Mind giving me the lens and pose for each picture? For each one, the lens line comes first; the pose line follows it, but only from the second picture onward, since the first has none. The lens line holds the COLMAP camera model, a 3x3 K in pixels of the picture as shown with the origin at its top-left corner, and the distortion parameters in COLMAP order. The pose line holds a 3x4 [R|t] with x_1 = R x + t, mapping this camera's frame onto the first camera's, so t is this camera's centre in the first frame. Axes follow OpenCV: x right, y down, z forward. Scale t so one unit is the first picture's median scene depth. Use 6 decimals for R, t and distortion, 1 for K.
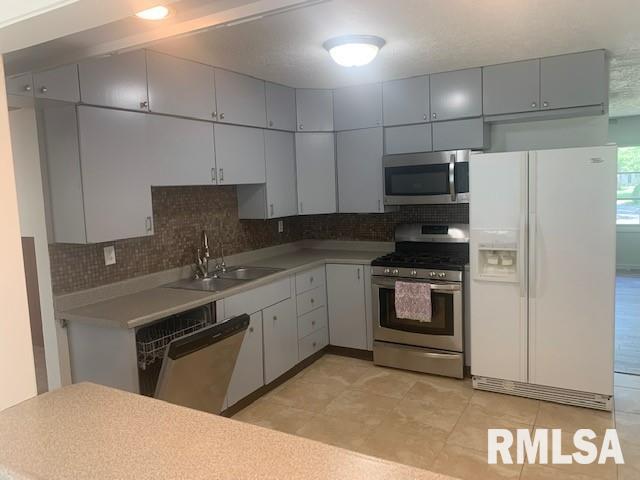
lens RADIAL K [[481.7, 0, 320.6], [0, 481.7, 230.3], [0, 0, 1]] dist [0.083328, -0.199390]
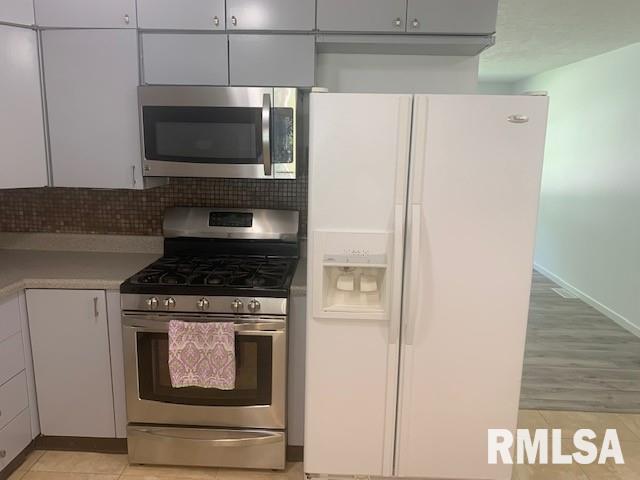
lens RADIAL K [[493.5, 0, 316.8], [0, 493.5, 232.3], [0, 0, 1]] dist [0.009275, -0.005884]
pose [[0.886525, -0.029908, 0.461713, 0.049340], [-0.010867, 0.996287, 0.085401, -0.043150], [-0.462553, -0.080728, 0.882908, 0.445052]]
